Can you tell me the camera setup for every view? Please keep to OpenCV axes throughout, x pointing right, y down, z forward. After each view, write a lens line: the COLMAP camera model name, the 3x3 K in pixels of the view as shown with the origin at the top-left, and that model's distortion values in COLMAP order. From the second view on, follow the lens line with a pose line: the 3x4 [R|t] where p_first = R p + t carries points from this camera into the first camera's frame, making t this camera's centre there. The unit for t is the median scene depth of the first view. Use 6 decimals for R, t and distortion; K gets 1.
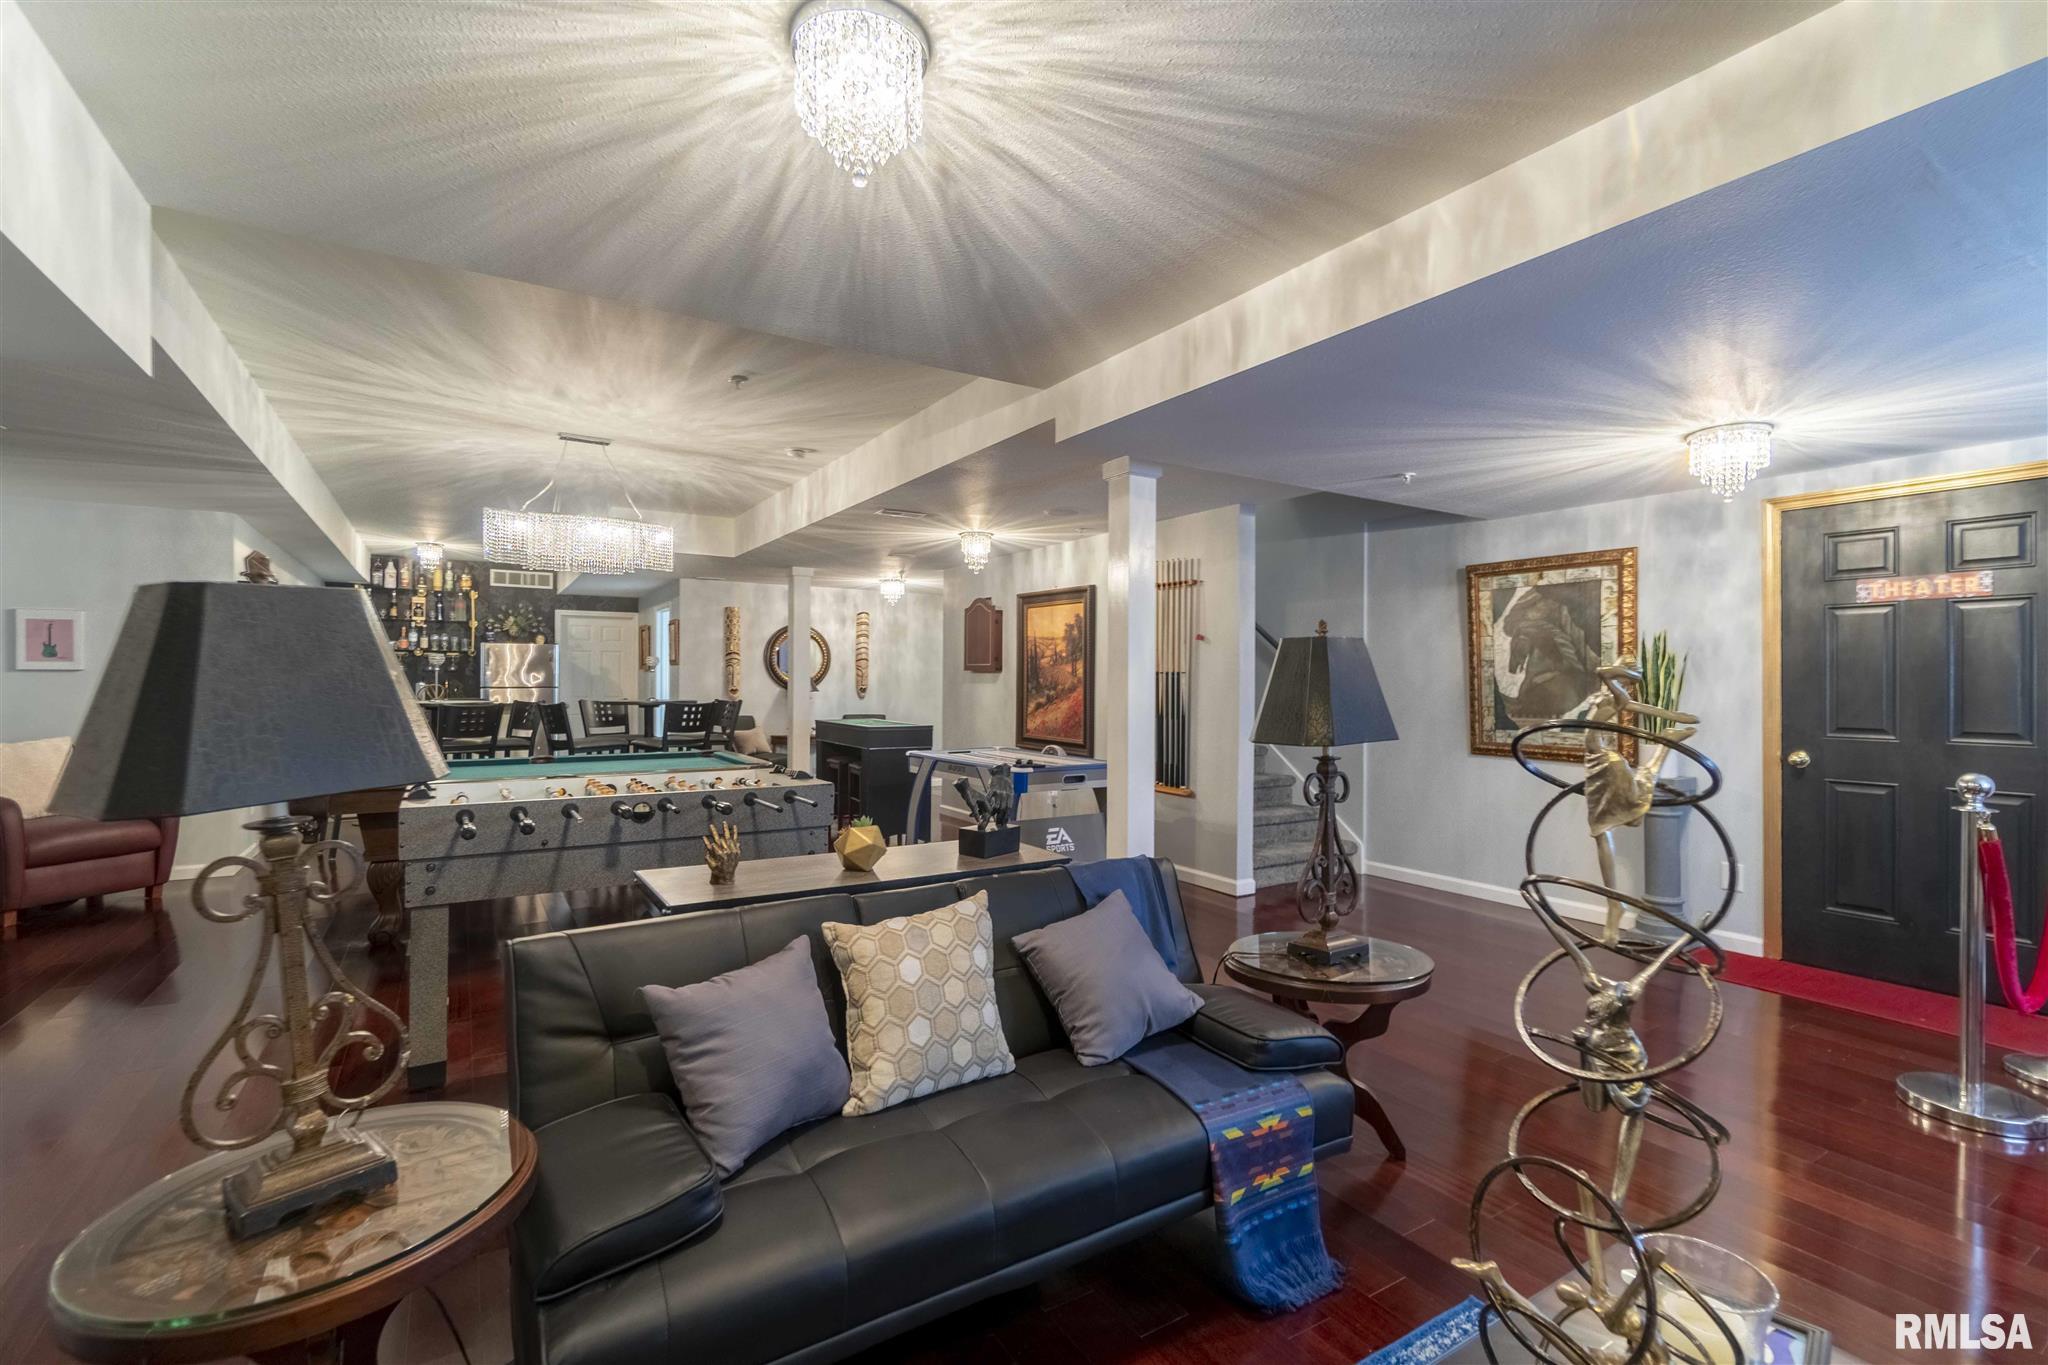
lens RADIAL K [[904.3, 0, 1029.4], [0, 904.3, 682.4], [0, 0, 1]] dist [-0.000065, -0.000003]
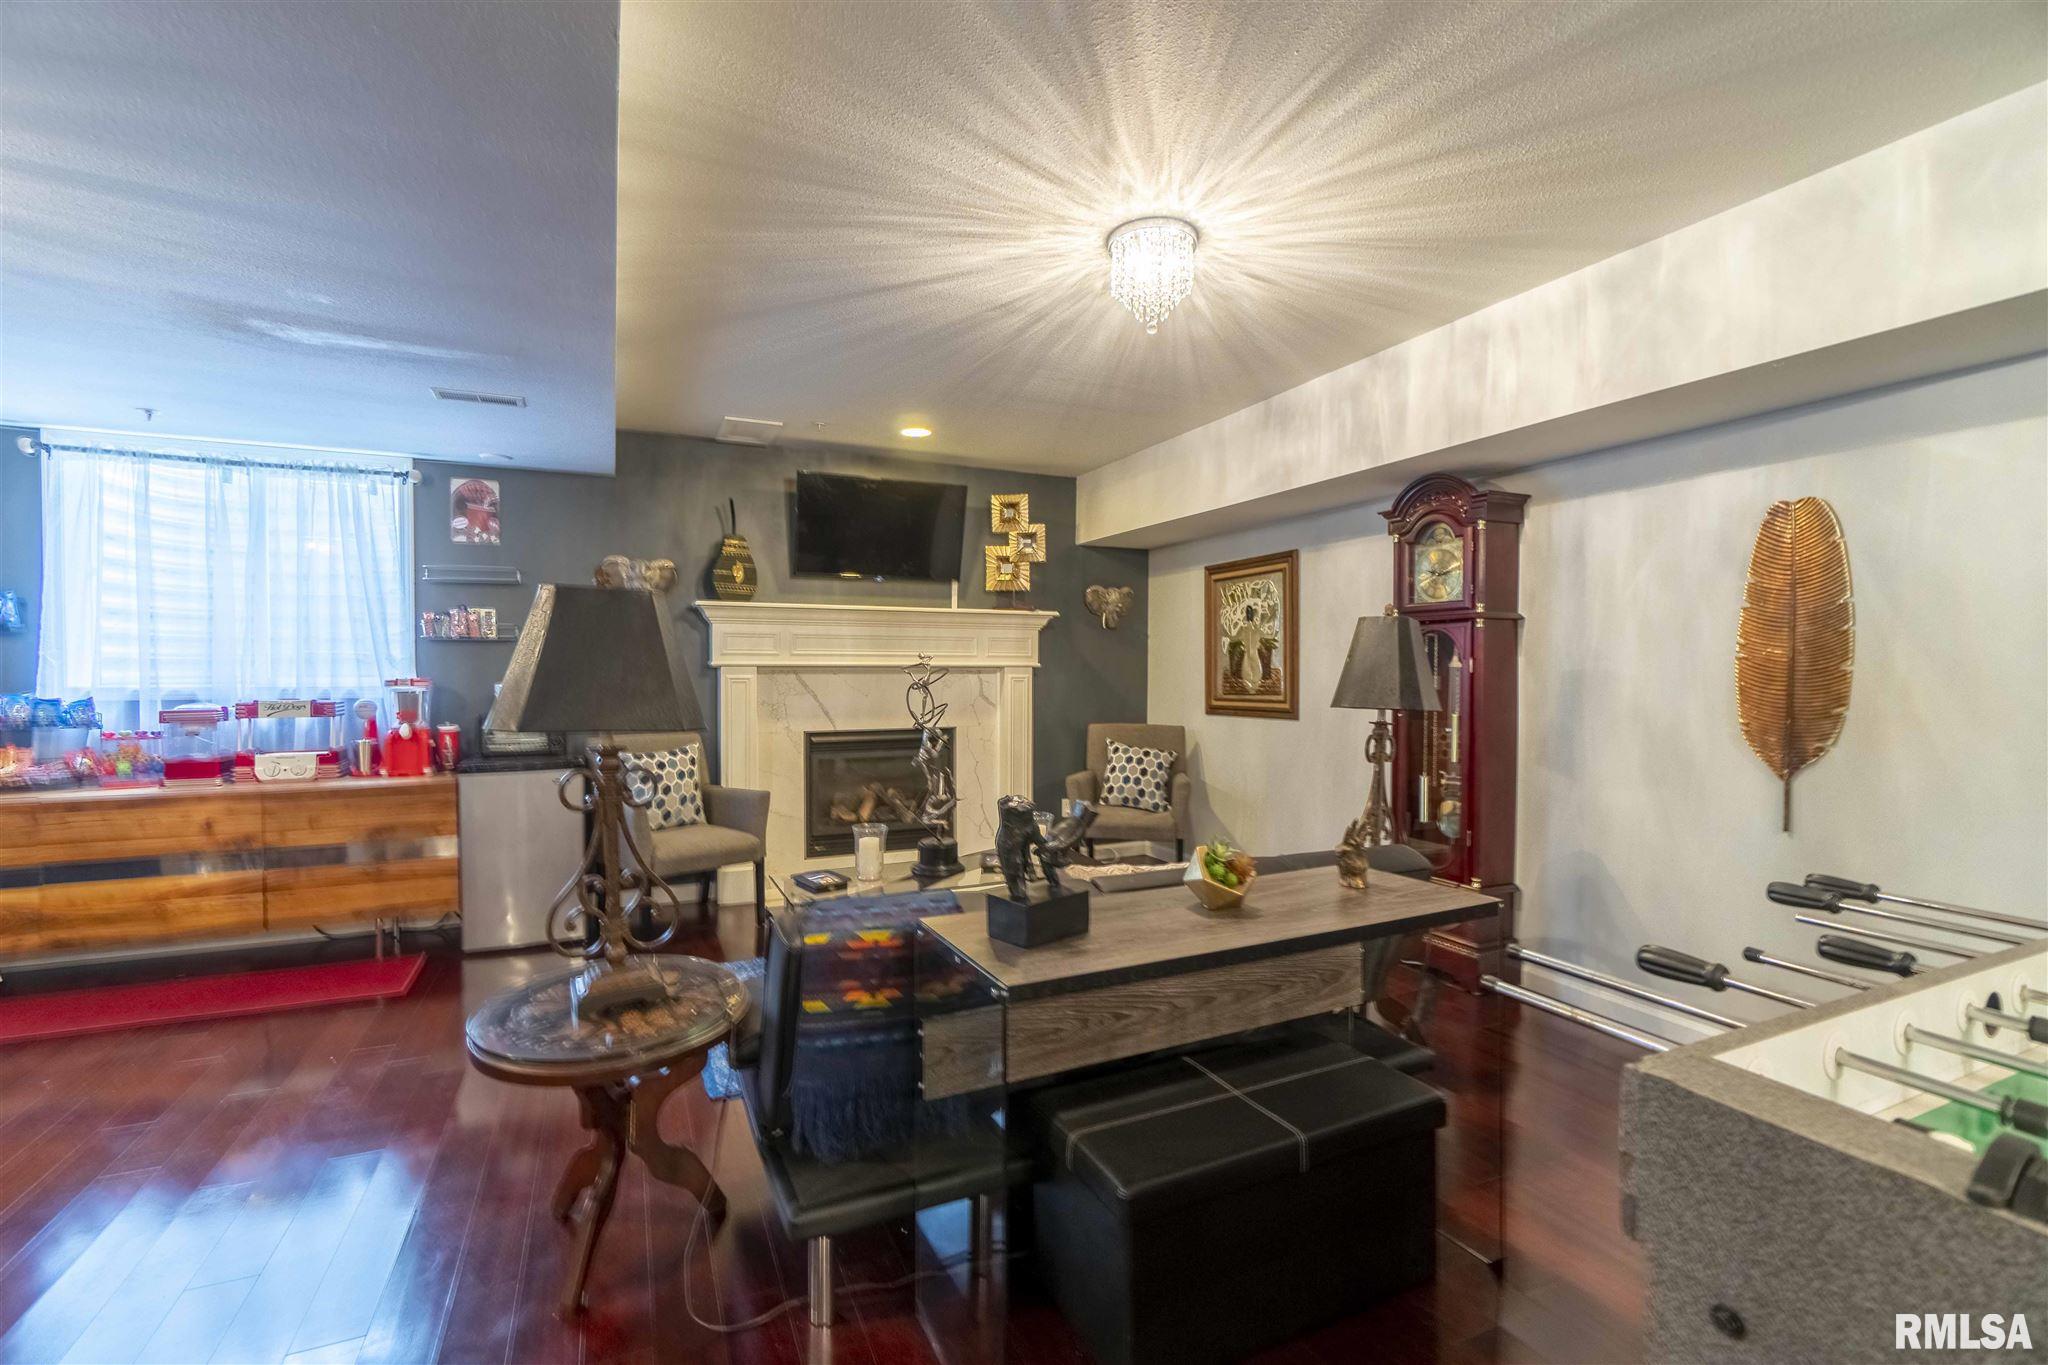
lens RADIAL K [[904.3, 0, 1025.6], [0, 904.3, 679.2], [0, 0, 1]] dist [-0.000065, -0.000003]
pose [[-0.992685, -0.000943, 0.120726, -0.118164], [0.000845, 0.999891, 0.014762, 0.018769], [-0.120726, 0.014756, -0.992576, 1.887649]]
